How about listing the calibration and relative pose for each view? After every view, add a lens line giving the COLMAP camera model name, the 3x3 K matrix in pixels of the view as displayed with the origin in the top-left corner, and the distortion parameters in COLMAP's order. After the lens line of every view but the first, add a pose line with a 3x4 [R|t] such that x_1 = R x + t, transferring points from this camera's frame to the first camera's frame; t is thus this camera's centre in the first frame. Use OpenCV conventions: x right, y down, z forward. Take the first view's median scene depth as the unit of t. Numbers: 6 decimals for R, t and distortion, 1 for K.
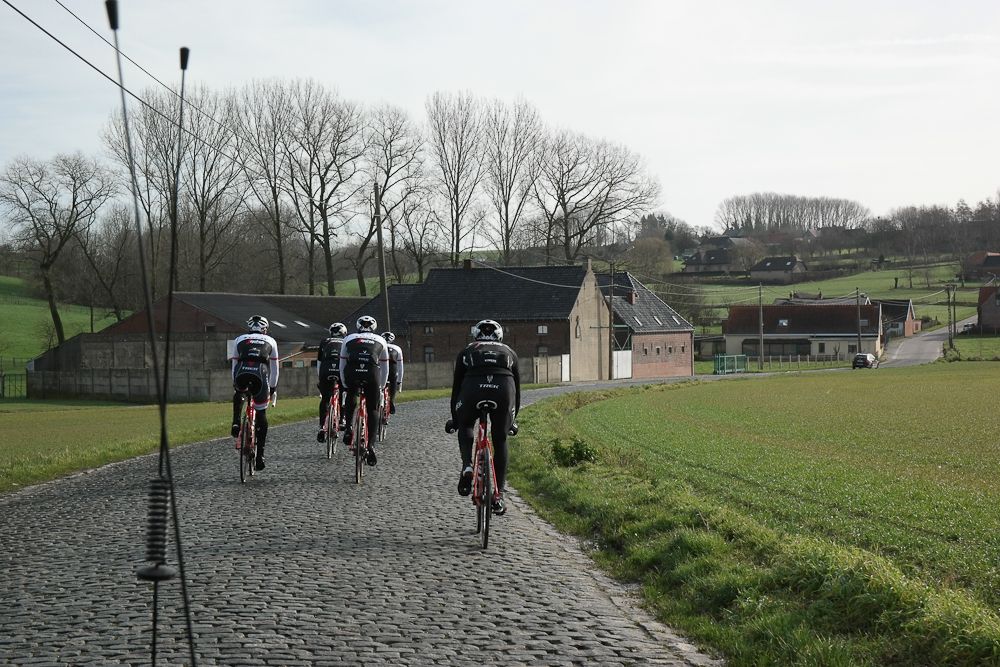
lens RADIAL K [[1714.4, 0, 501.0], [0, 1714.4, 325.6], [0, 0, 1]] dist [0.334684, 0.000000]
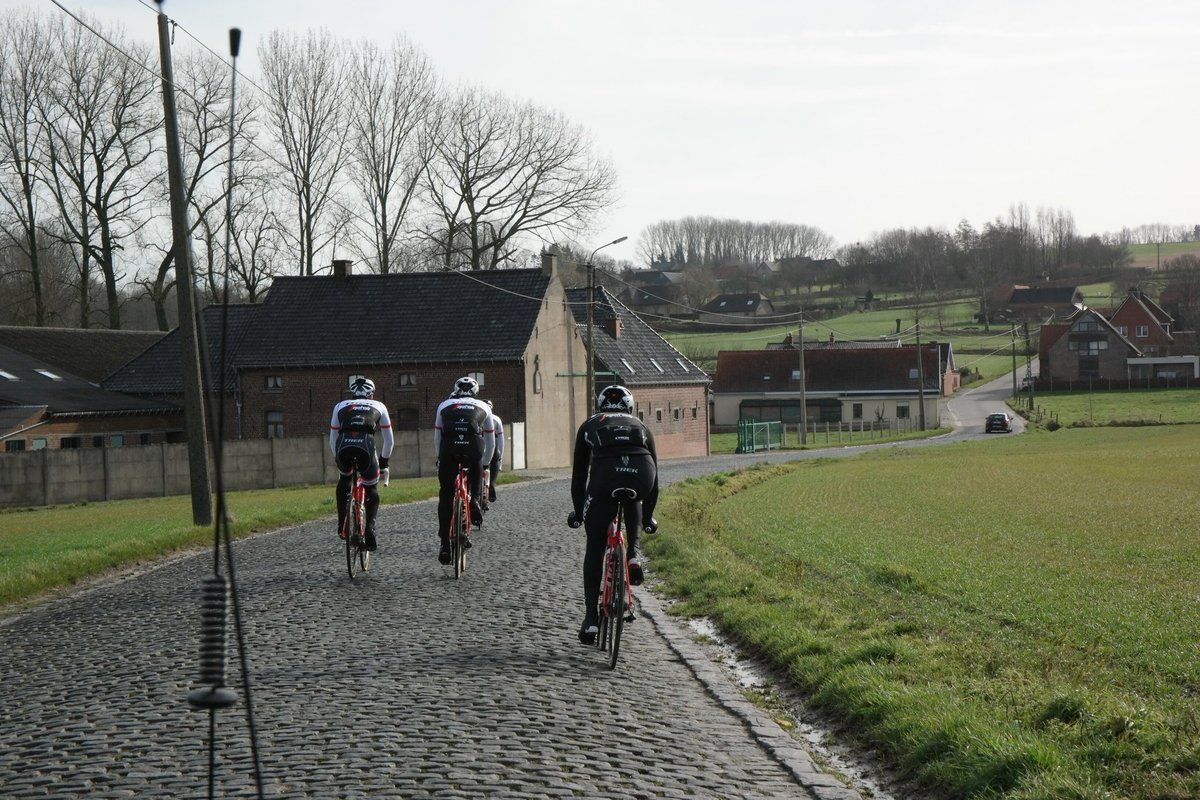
lens RADIAL K [[2135.6, 0, 597.8], [0, 2135.6, 409.3], [0, 0, 1]] dist [0.036151, 0.000000]
pose [[0.993315, -0.010339, 0.114968, -0.010244], [0.009498, 0.999924, 0.007854, 0.004201], [-0.115040, -0.006710, 0.993338, 0.170430]]
